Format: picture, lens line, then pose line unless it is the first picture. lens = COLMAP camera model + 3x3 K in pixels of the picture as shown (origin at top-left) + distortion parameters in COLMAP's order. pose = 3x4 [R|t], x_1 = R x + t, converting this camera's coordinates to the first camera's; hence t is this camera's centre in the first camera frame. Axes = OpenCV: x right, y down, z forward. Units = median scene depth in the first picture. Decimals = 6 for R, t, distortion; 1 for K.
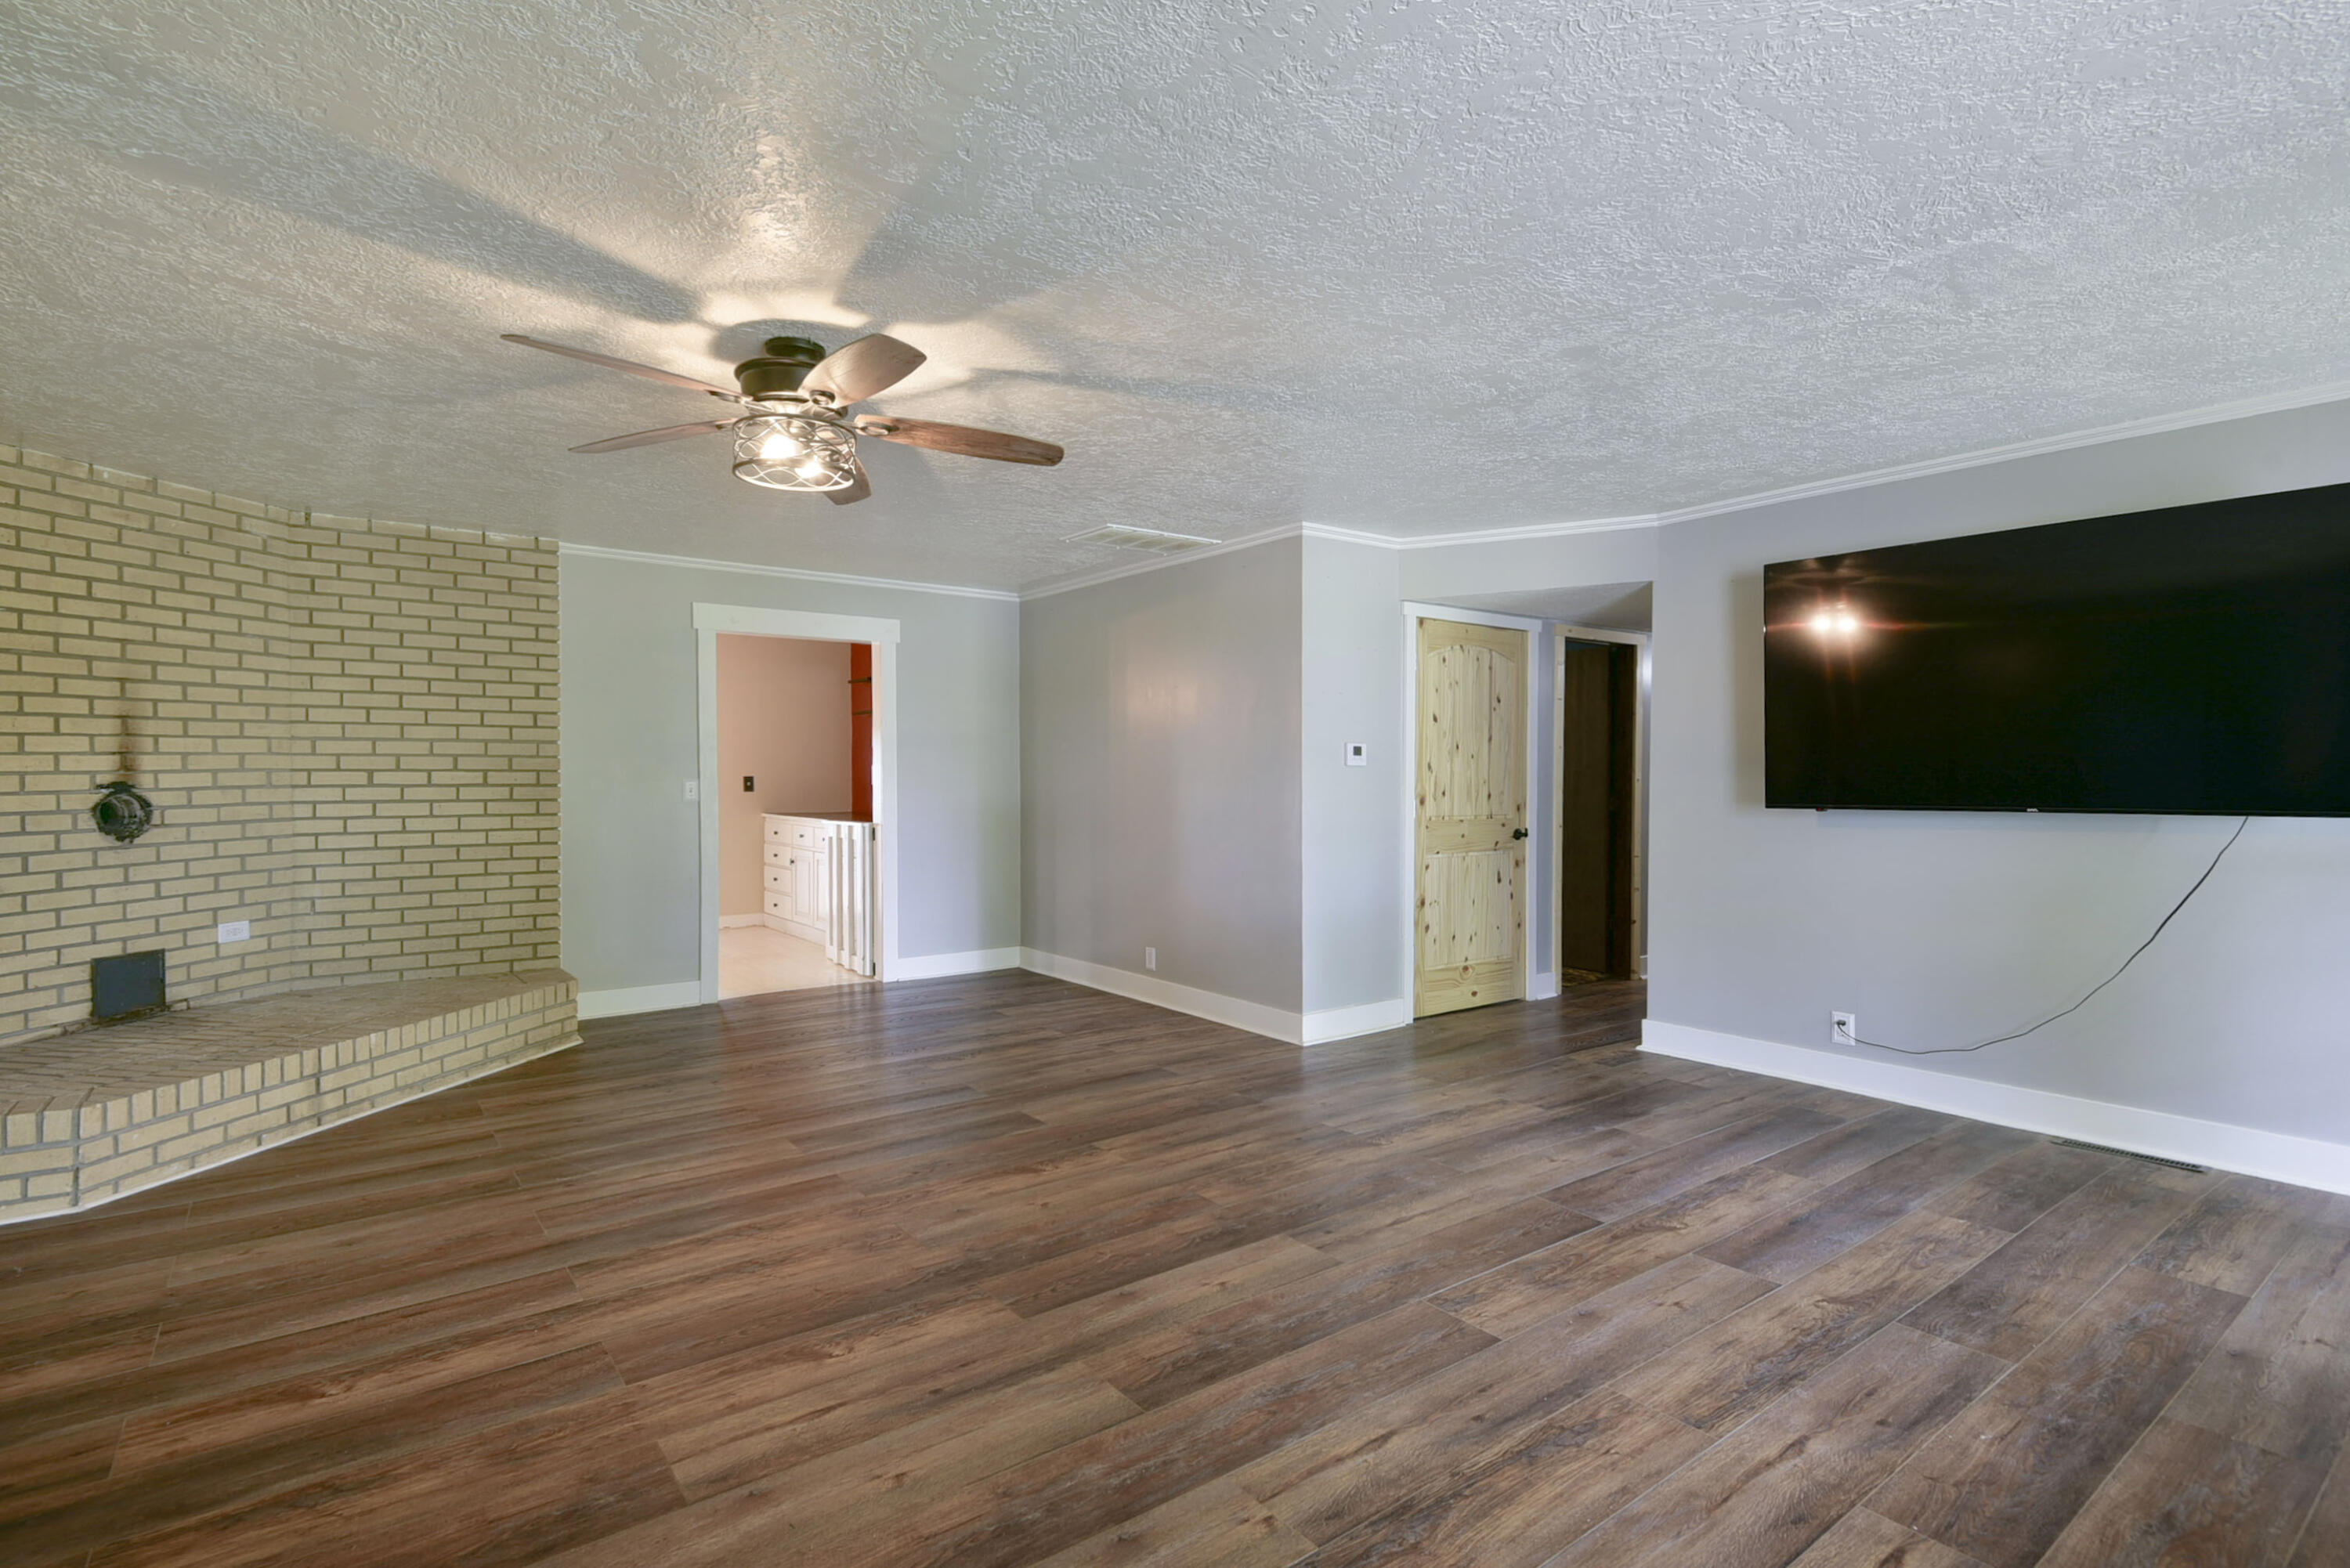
lens RADIAL K [[1077.3, 0, 1188.9], [0, 1077.3, 782.5], [0, 0, 1]] dist [0.011500, -0.005722]
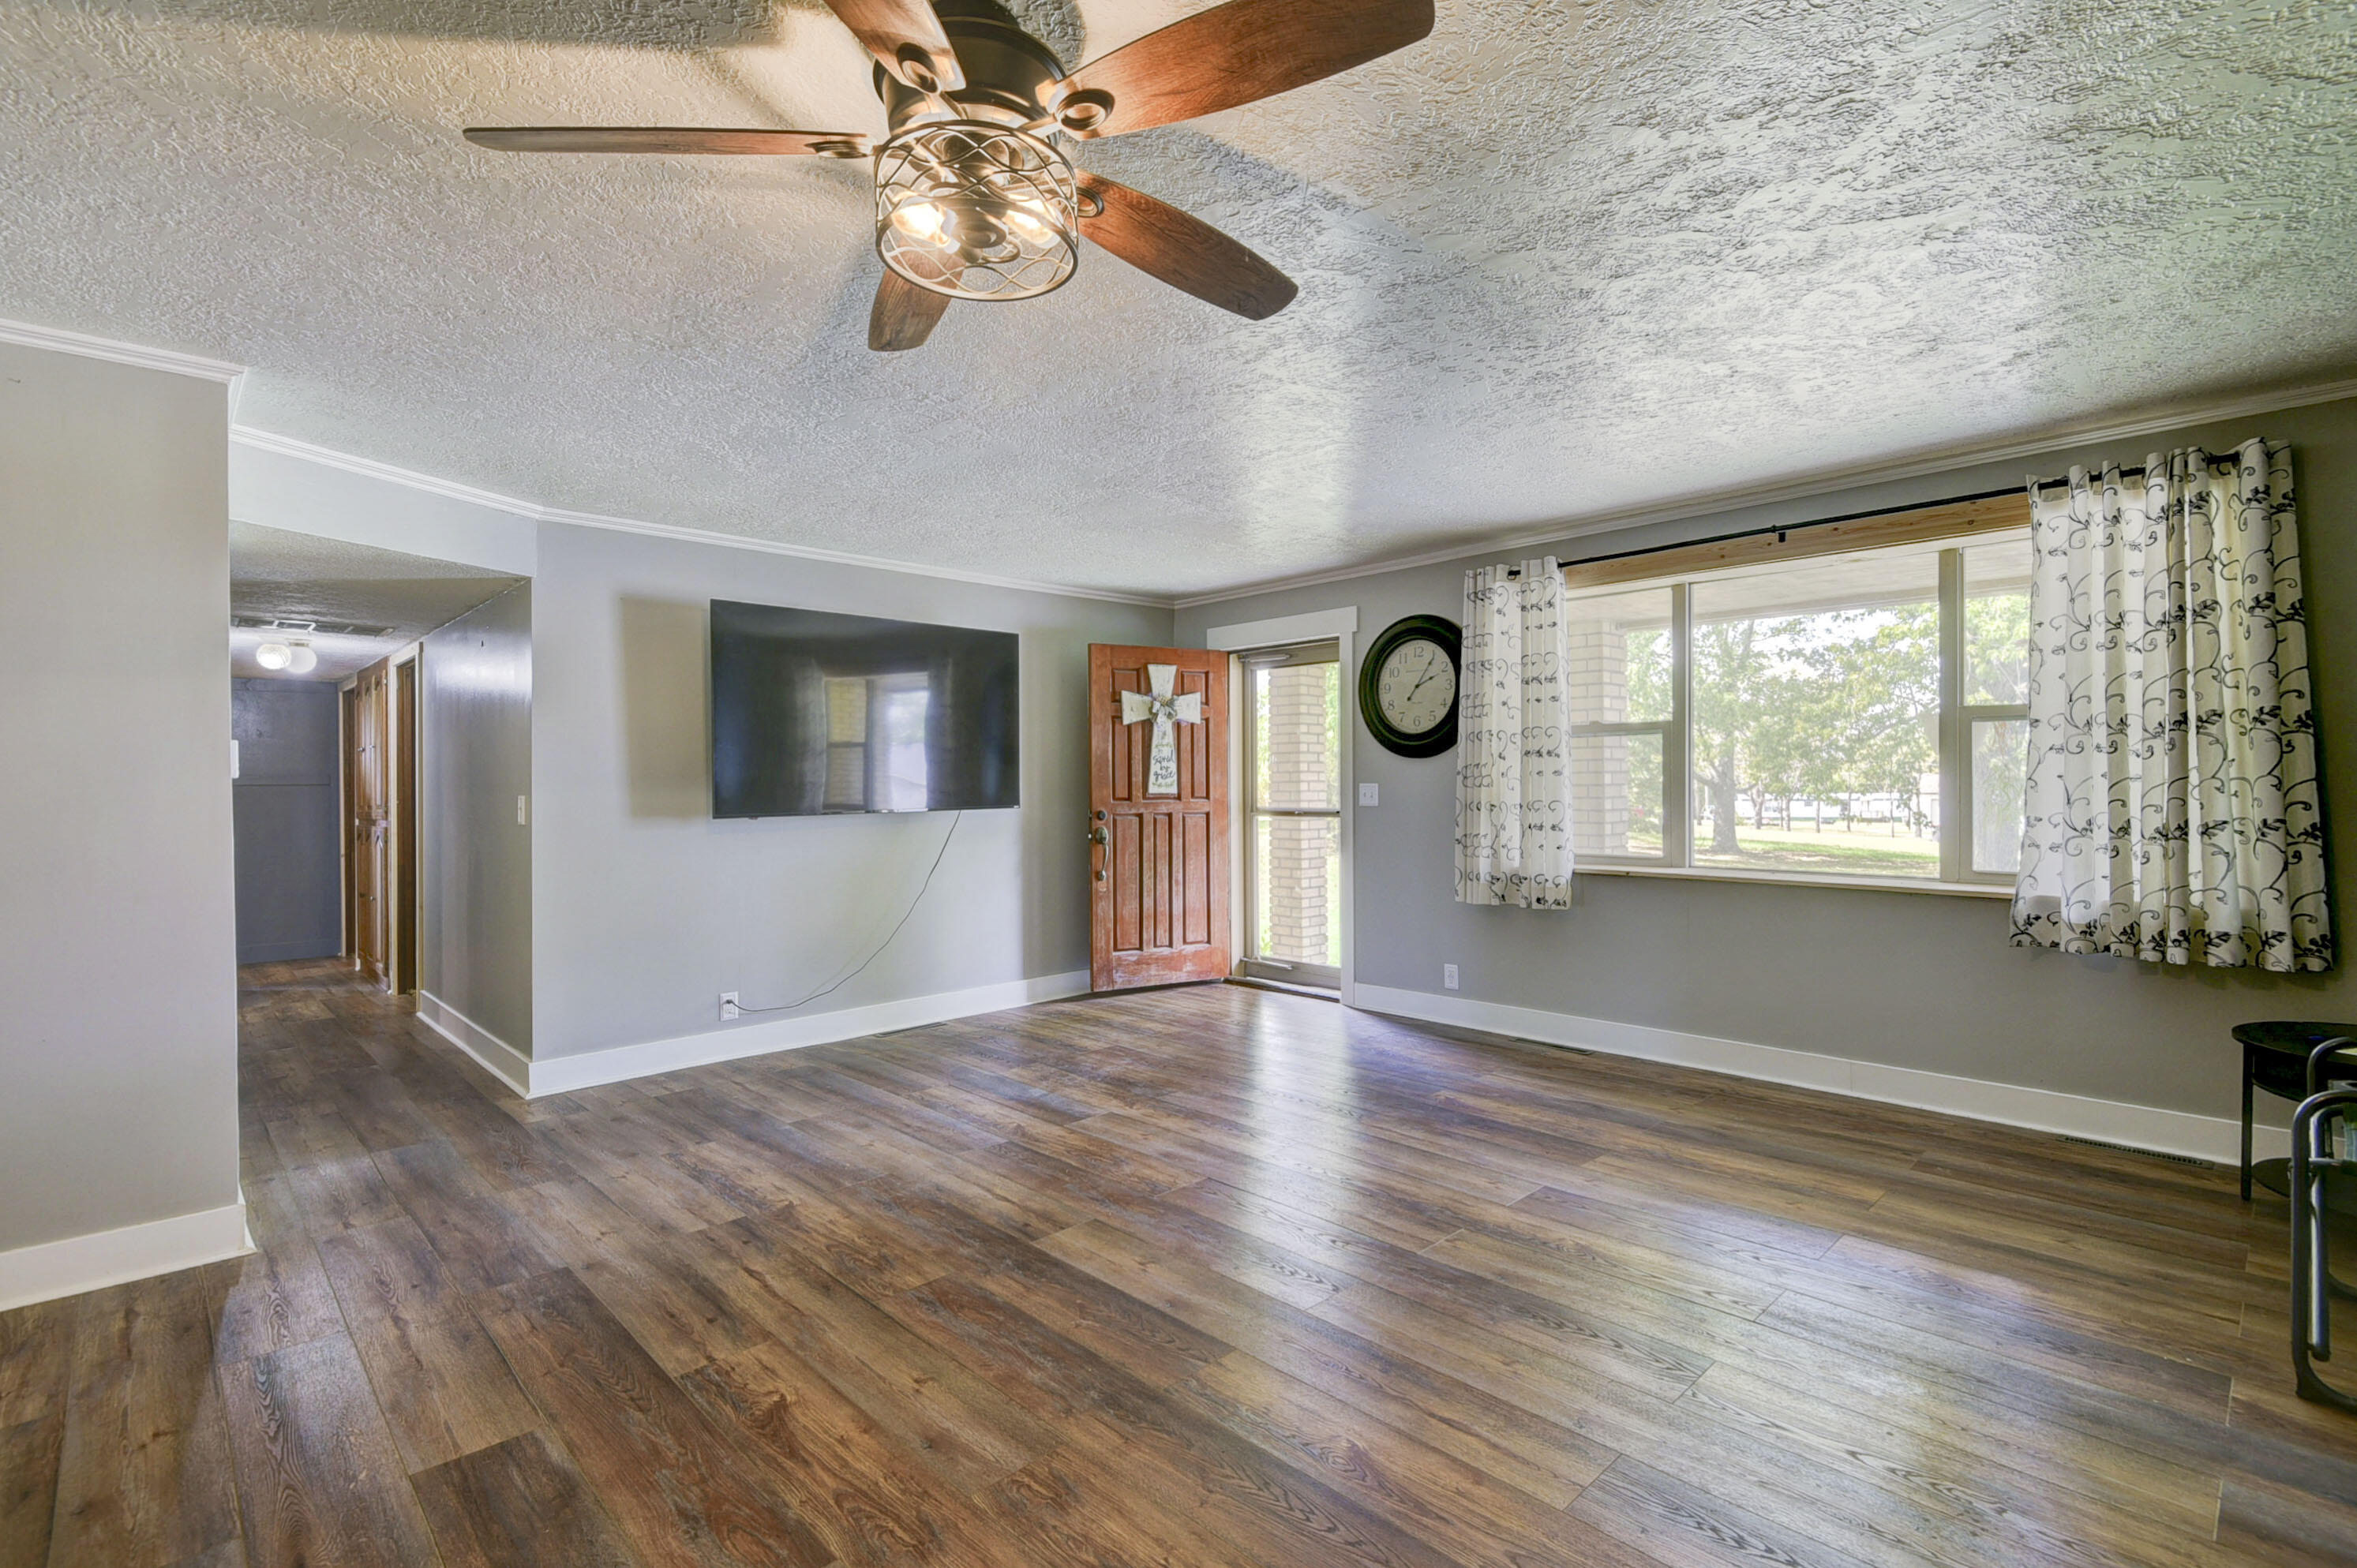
lens RADIAL K [[1080.4, 0, 1188.5], [0, 1080.4, 784.0], [0, 0, 1]] dist [0.011500, -0.005722]
pose [[-0.084097, -0.002716, 0.996454, -0.825067], [0.017271, 0.999842, 0.004183, -0.011073], [-0.996308, 0.017562, -0.084037, 0.823473]]
